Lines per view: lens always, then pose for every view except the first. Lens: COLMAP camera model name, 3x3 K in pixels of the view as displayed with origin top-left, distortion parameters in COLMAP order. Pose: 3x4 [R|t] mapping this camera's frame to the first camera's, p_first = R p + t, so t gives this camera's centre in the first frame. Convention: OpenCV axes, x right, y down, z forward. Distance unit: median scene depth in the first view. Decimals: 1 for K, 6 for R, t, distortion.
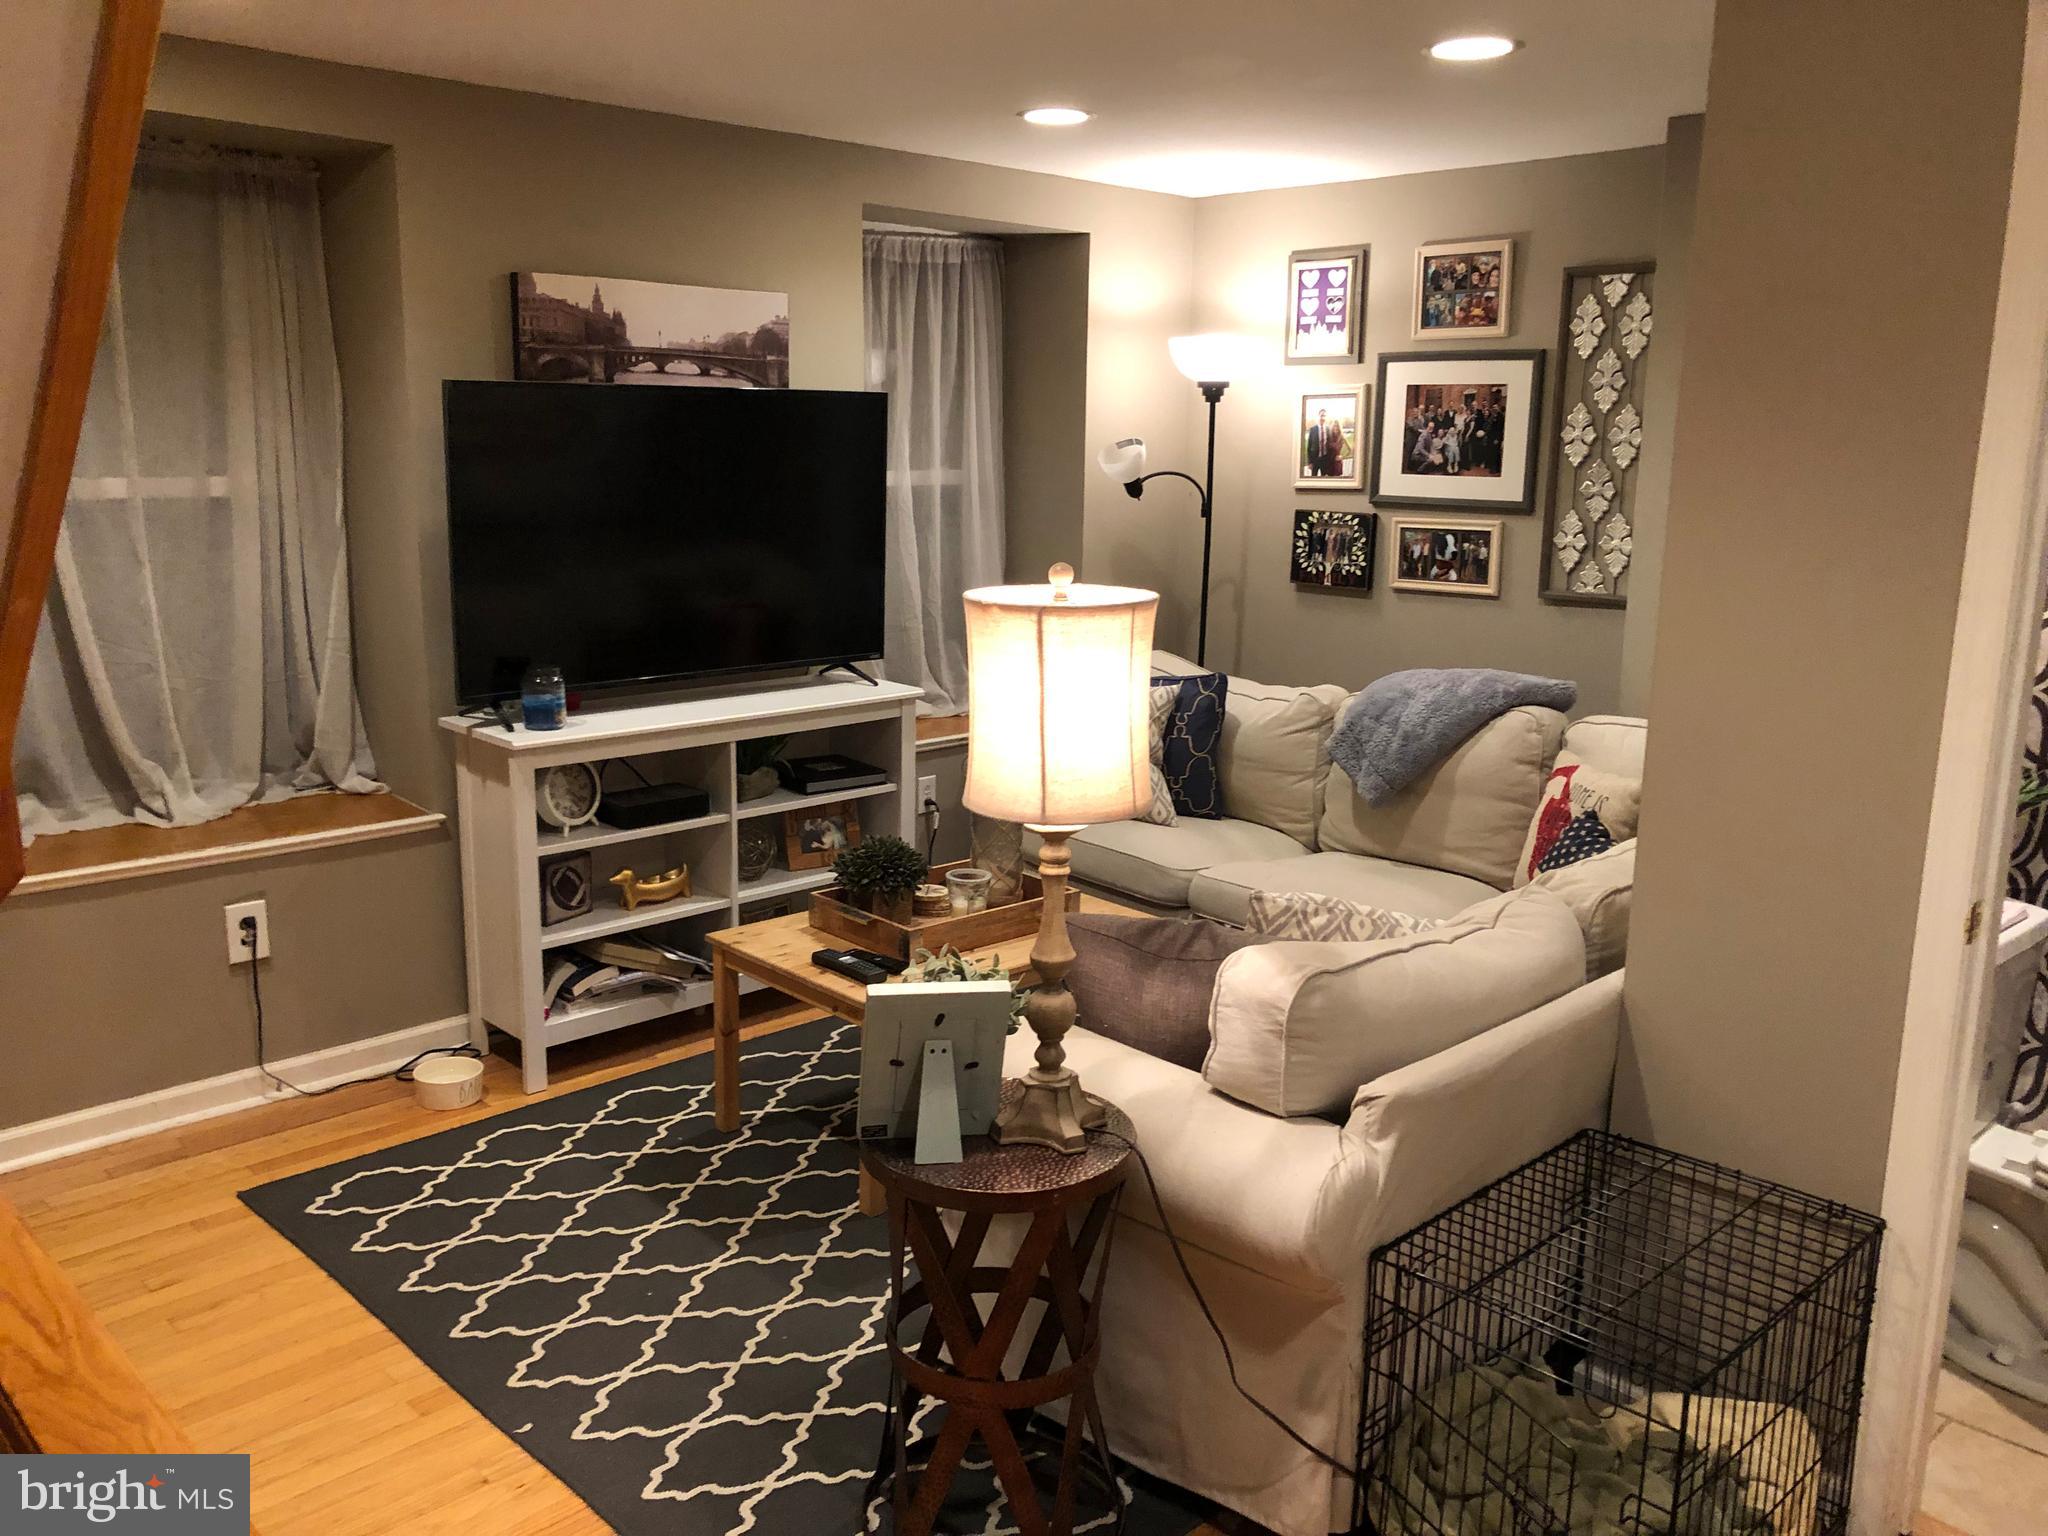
lens RADIAL K [[1676.0, 0, 1025.6], [0, 1676.0, 754.2], [0, 0, 1]] dist [0.035624, -0.024032]
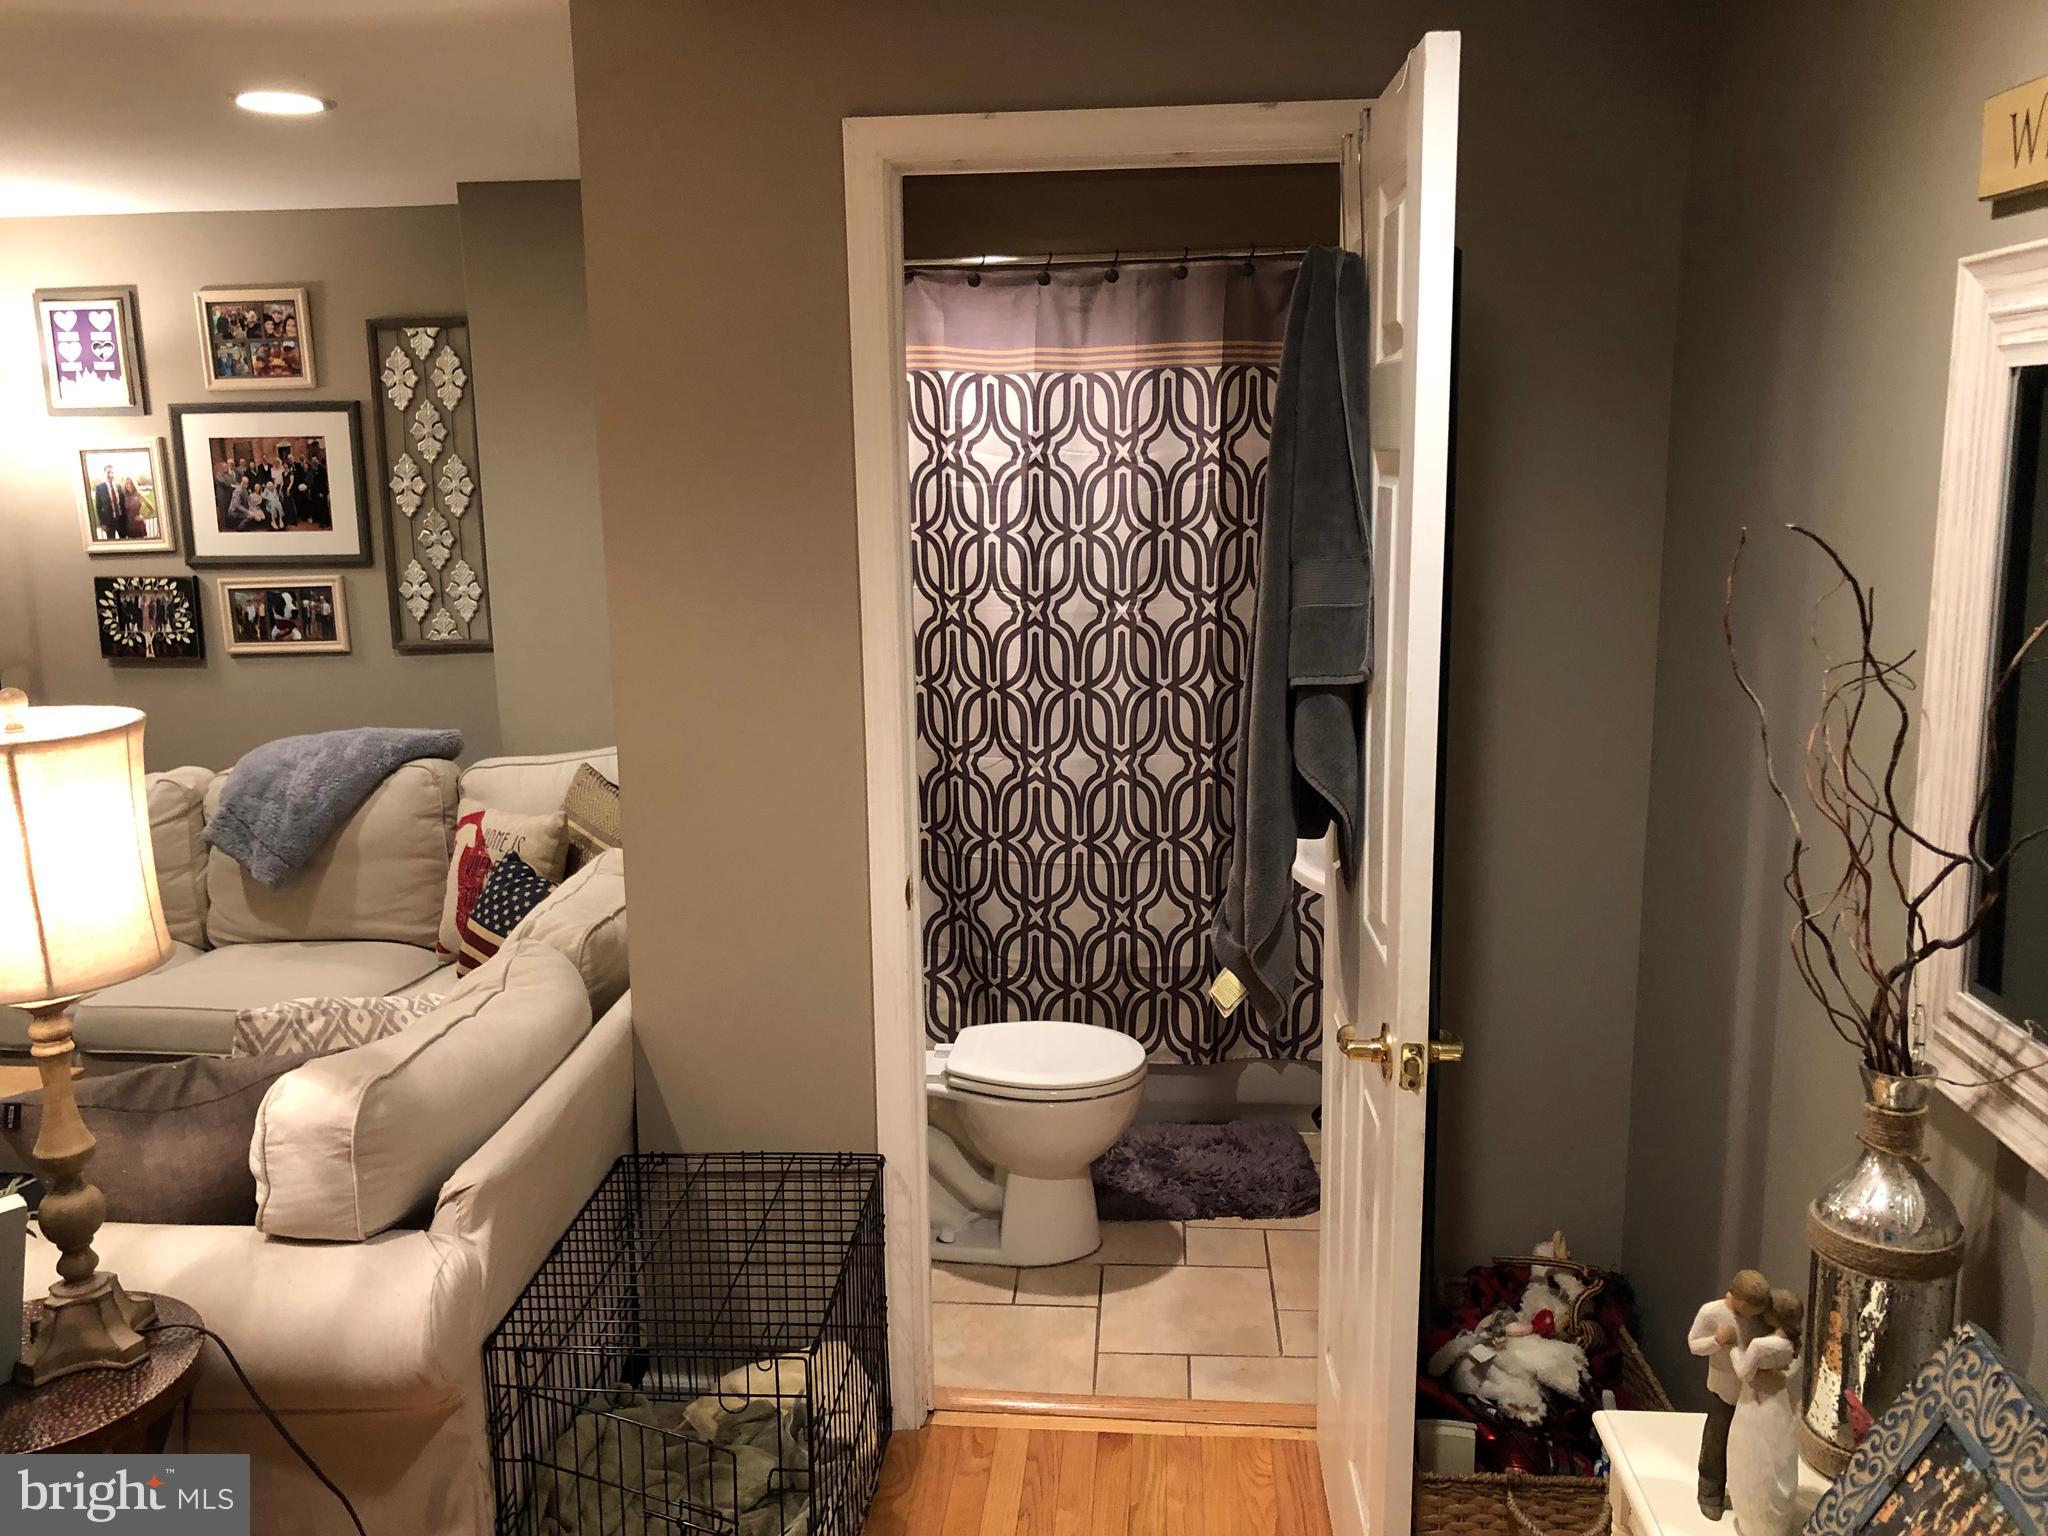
lens RADIAL K [[1676.0, 0, 977.8], [0, 1676.0, 756.4], [0, 0, 1]] dist [0.035624, -0.024032]
pose [[0.763928, -0.147788, 0.628150, -0.068894], [0.155947, 0.986850, 0.042526, -0.019588], [-0.626175, 0.065471, 0.776929, 0.015025]]
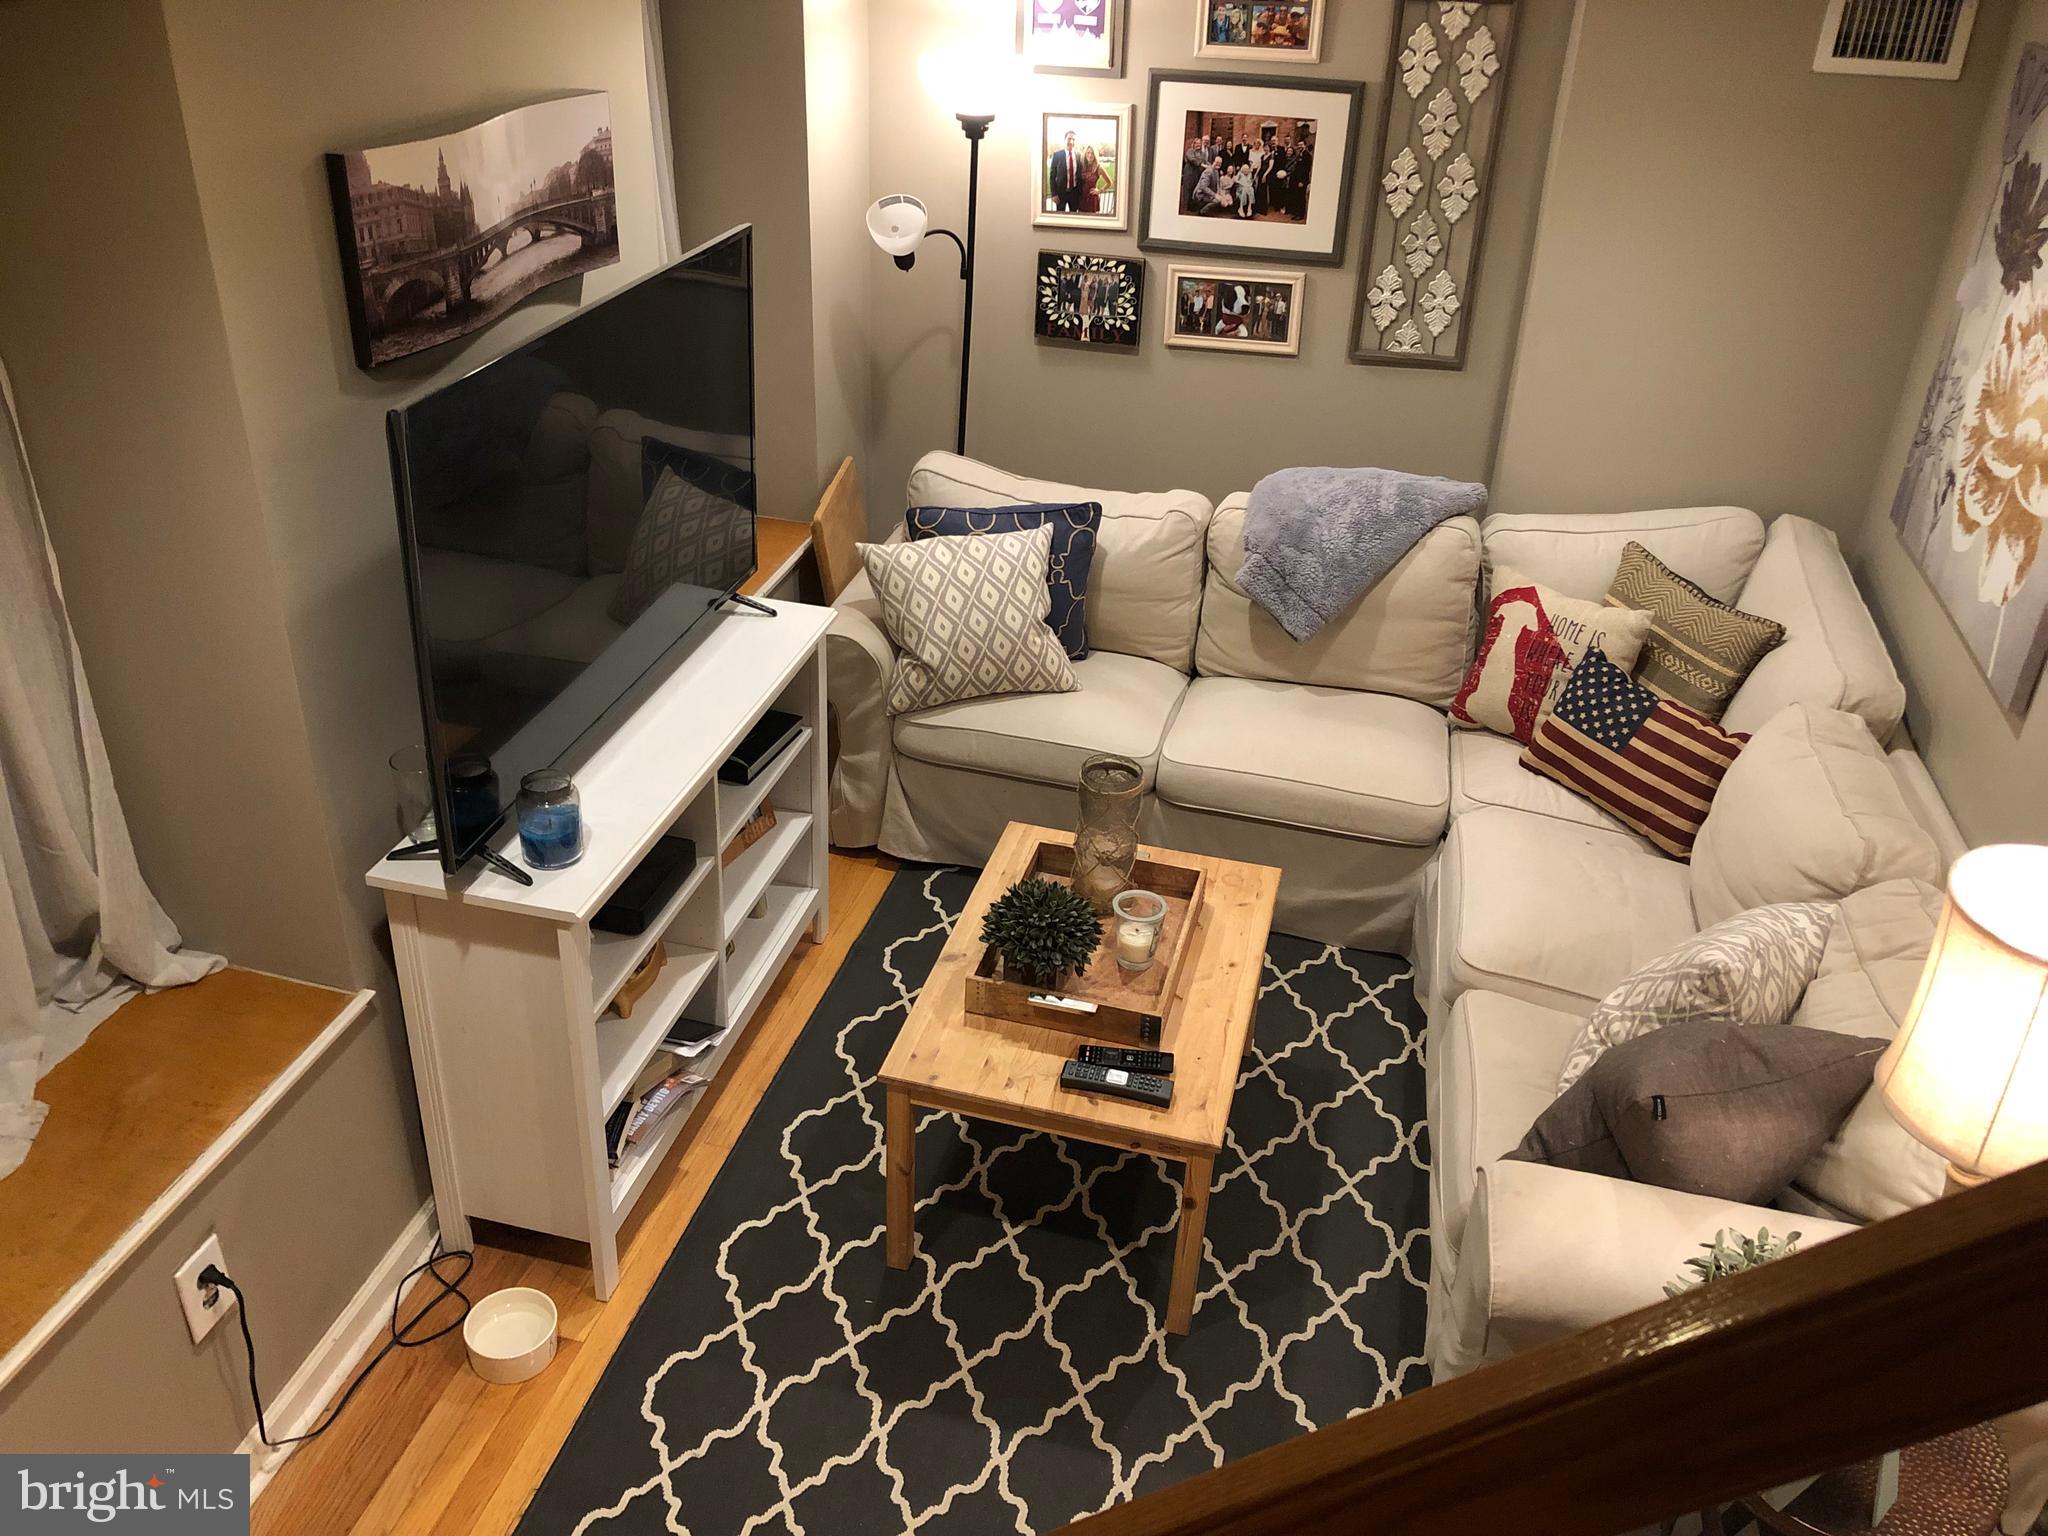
lens RADIAL K [[1676.0, 0, 1008.7], [0, 1676.0, 731.8], [0, 0, 1]] dist [0.035624, -0.024032]
pose [[0.851244, -0.237391, 0.468006, -0.365246], [0.085088, 0.942466, 0.323292, -0.226644], [-0.517826, -0.235379, 0.822468, 0.285797]]
